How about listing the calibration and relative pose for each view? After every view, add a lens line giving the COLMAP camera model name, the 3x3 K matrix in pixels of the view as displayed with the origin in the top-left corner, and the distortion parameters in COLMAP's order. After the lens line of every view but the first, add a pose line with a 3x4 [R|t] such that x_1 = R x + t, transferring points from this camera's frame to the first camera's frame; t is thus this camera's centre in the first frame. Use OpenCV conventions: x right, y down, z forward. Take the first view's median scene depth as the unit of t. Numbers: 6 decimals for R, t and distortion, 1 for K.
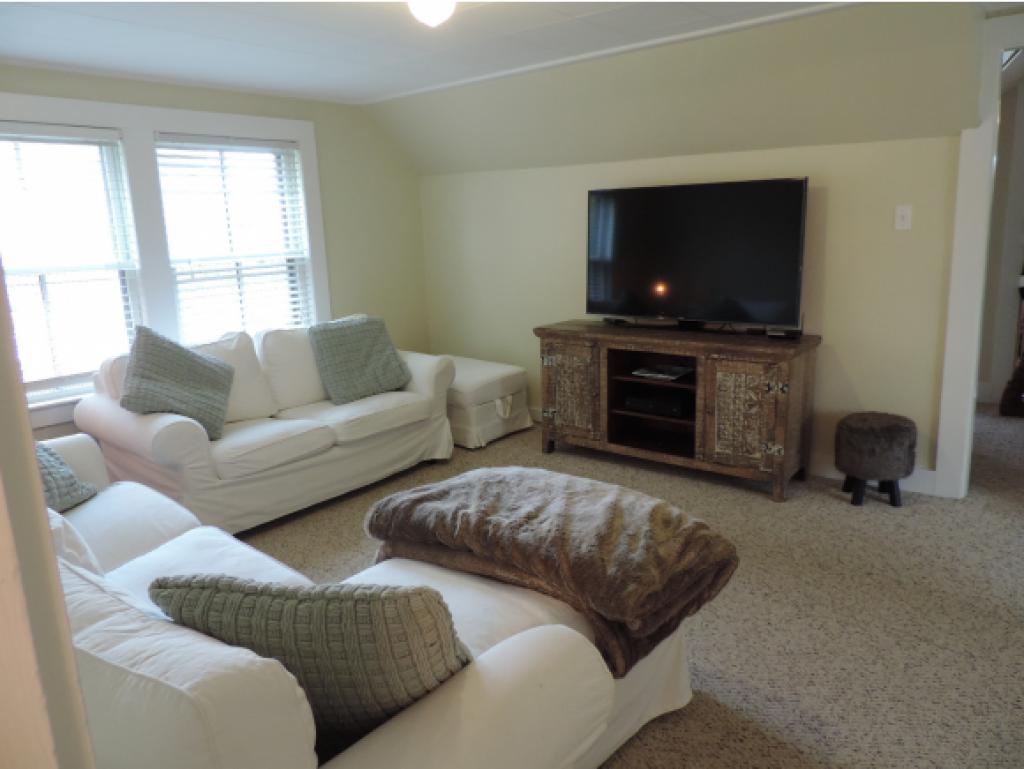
lens RADIAL K [[737.6, 0, 512.0], [0, 737.6, 384.5], [0, 0, 1]] dist [-0.004256, -0.002932]
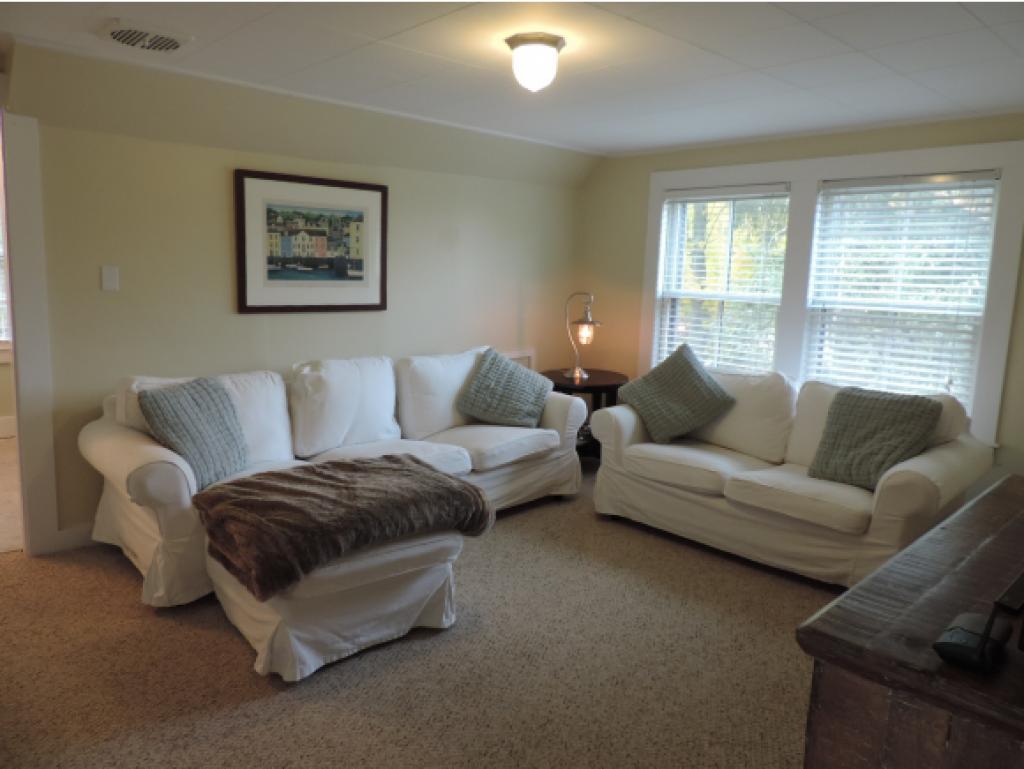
lens RADIAL K [[737.6, 0, 512.0], [0, 737.6, 384.5], [0, 0, 1]] dist [-0.004256, -0.002932]
pose [[-0.128680, 0.182444, -0.974759, 0.696641], [-0.239796, 0.948038, 0.209098, -0.188818], [0.962257, 0.260651, -0.078244, 0.767979]]
